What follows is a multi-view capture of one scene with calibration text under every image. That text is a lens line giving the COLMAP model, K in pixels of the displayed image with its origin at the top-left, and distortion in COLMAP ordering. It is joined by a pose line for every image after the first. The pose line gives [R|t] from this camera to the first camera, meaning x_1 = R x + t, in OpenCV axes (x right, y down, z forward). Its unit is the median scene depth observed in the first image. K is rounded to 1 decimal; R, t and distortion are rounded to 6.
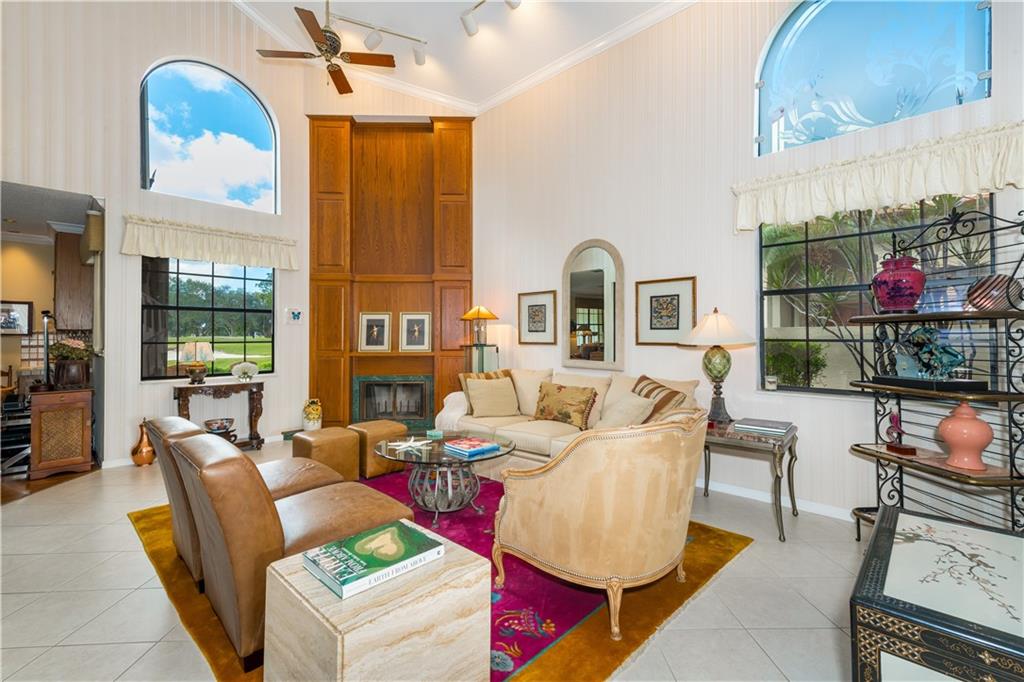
lens RADIAL K [[452.4, 0, 513.2], [0, 452.4, 332.3], [0, 0, 1]] dist [0.035007, -0.000005]
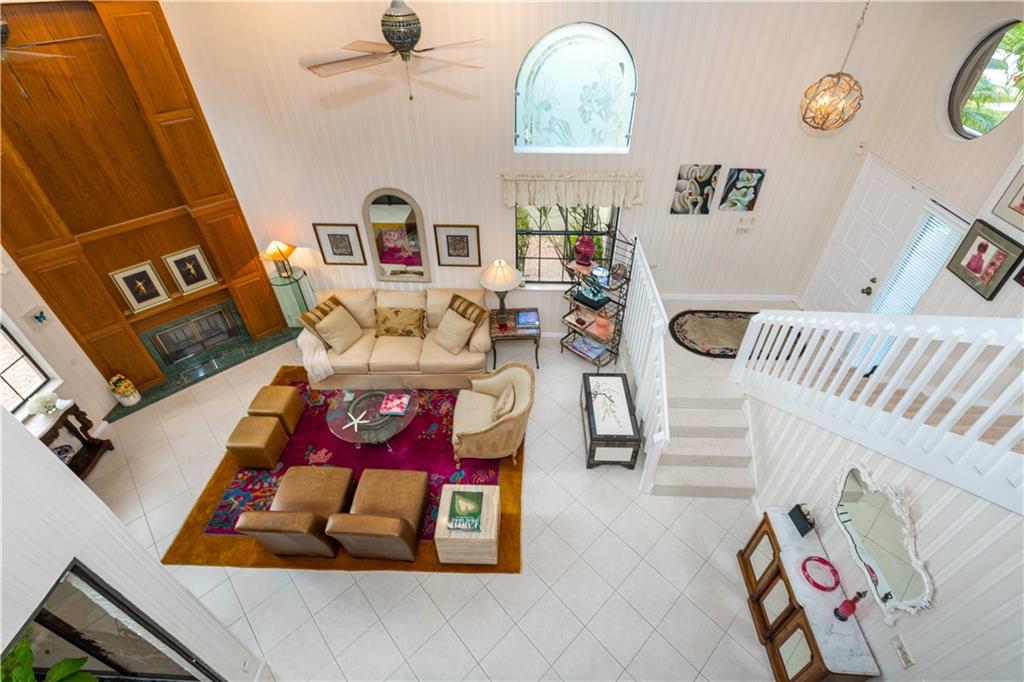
lens RADIAL K [[487.9, 0, 516.5], [0, 487.9, 331.4], [0, 0, 1]] dist [0.019822, -0.000417]
pose [[0.746766, -0.426740, 0.510131, -0.294257], [-0.005786, 0.762816, 0.646589, -0.578136], [-0.665061, -0.485803, 0.567176, -0.079111]]
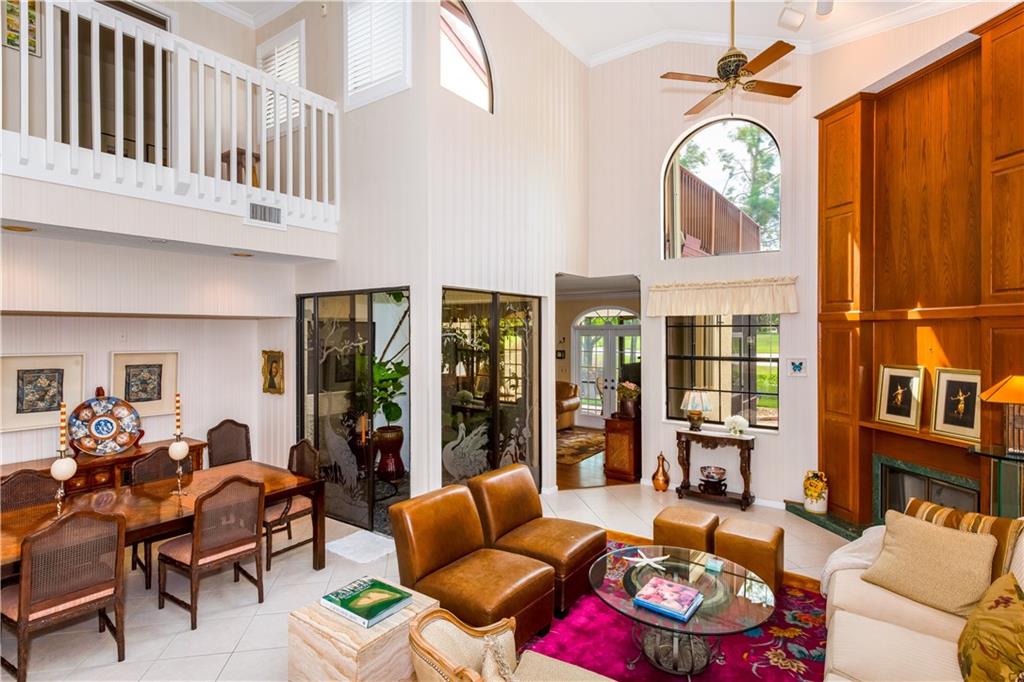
lens RADIAL K [[530.0, 0, 507.5], [0, 530.0, 333.8], [0, 0, 1]] dist [0.000986, -0.000621]
pose [[0.134458, 0.007188, -0.990893, 0.400422], [0.012334, 0.999884, 0.008927, -0.108214], [0.990843, -0.013422, 0.134353, 0.334924]]
